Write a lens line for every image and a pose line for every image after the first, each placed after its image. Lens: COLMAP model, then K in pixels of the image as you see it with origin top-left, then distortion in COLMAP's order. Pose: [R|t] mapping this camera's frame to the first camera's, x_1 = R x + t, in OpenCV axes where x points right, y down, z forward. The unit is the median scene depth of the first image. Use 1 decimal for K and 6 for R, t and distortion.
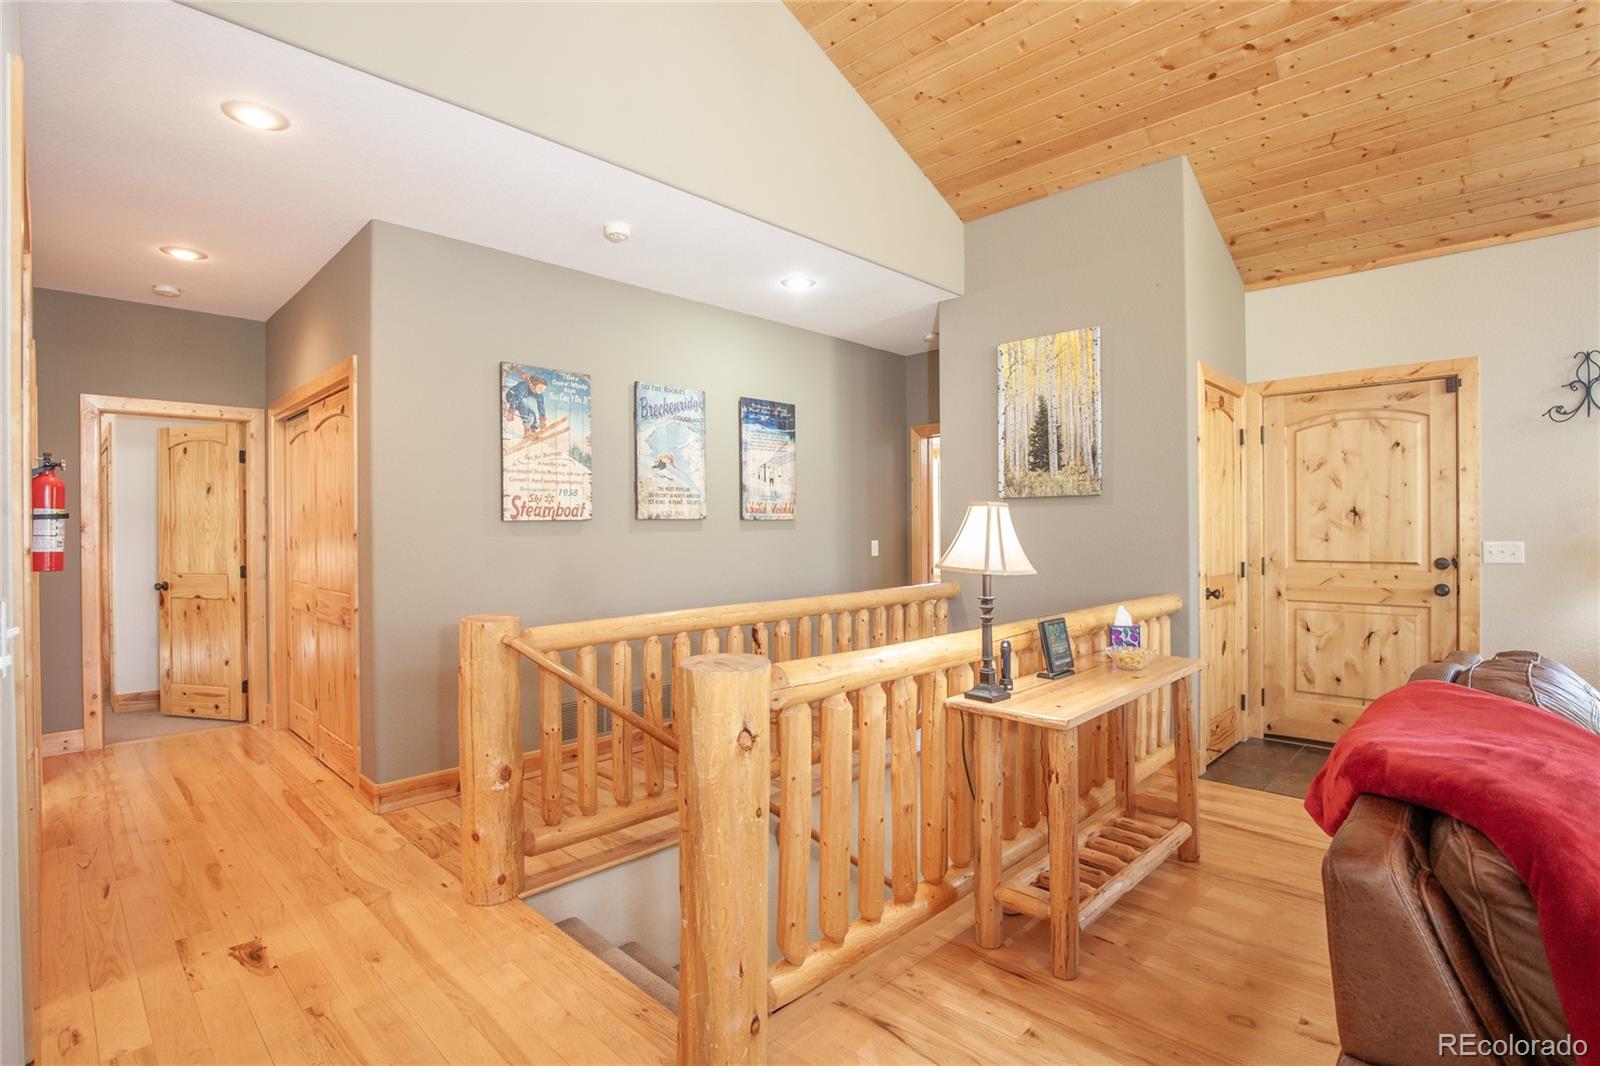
lens RADIAL K [[760.1, 0, 799.9], [0, 760.1, 536.3], [0, 0, 1]] dist [-0.025739, -0.000215]
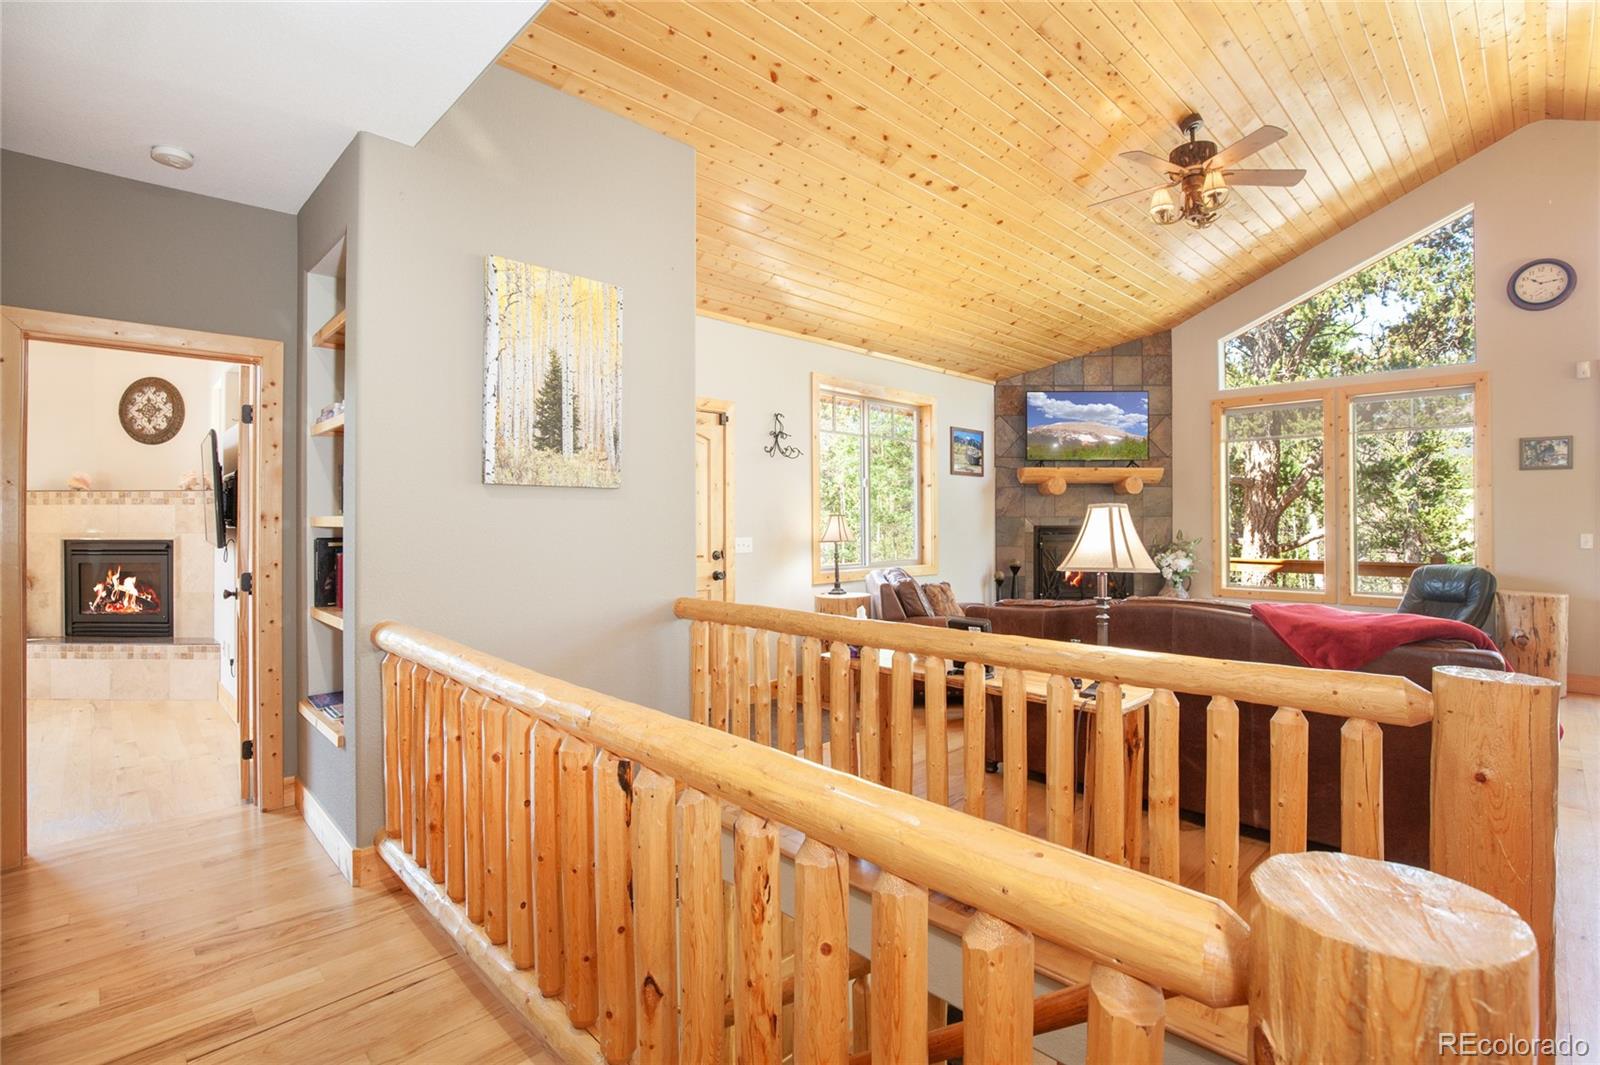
lens RADIAL K [[754.5, 0, 800.9], [0, 754.5, 529.2], [0, 0, 1]] dist [-0.020776, 0.000500]
pose [[0.029280, -0.001235, 0.999570, -0.411872], [0.011823, 0.999930, 0.000889, -0.007782], [-0.999501, 0.011792, 0.029293, 0.741682]]
